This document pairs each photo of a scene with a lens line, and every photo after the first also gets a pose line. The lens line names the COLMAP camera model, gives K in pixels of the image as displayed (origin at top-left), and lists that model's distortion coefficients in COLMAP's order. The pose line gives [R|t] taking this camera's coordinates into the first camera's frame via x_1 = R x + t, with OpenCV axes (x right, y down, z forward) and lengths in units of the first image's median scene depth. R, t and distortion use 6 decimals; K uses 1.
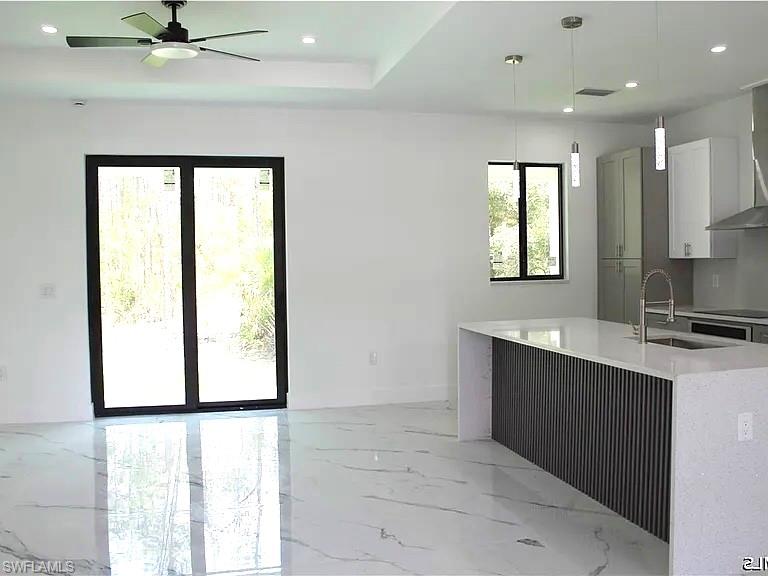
lens RADIAL K [[714.0, 0, 391.0], [0, 714.0, 286.2], [0, 0, 1]] dist [-0.102359, 0.000000]
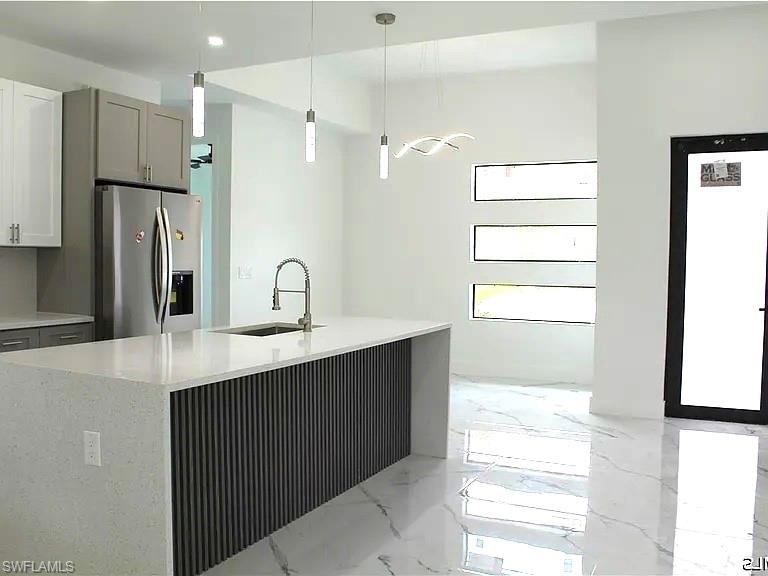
lens RADIAL K [[714.0, 0, 383.0], [0, 714.0, 288.2], [0, 0, 1]] dist [-0.102359, 0.000000]
pose [[-0.751511, -0.021072, 0.659384, -0.264574], [0.021805, 0.998150, 0.056750, -0.024081], [-0.659360, 0.057027, -0.749661, 1.117420]]
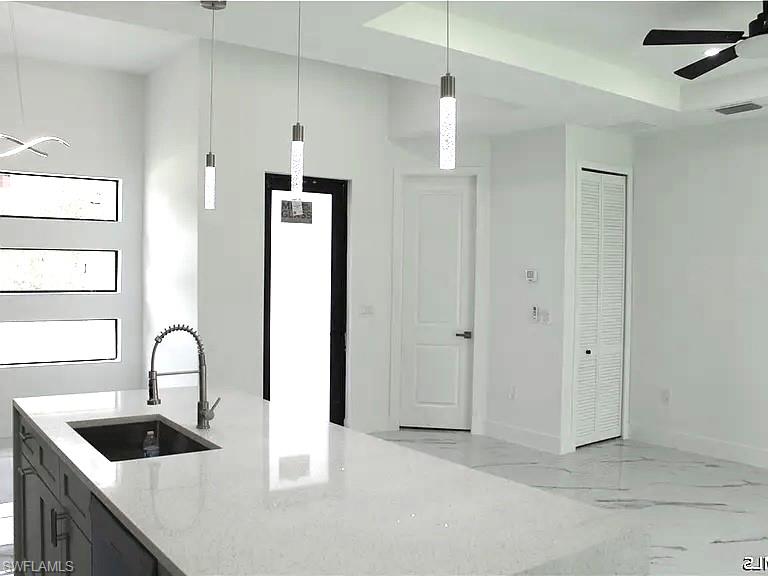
lens RADIAL K [[714.0, 0, 386.0], [0, 714.0, 292.5], [0, 0, 1]] dist [-0.102359, 0.000000]
pose [[-0.933540, 0.006026, -0.358424, 0.287359], [-0.018741, 0.997671, 0.065587, -0.068582], [0.357984, 0.067945, -0.931252, 1.132885]]
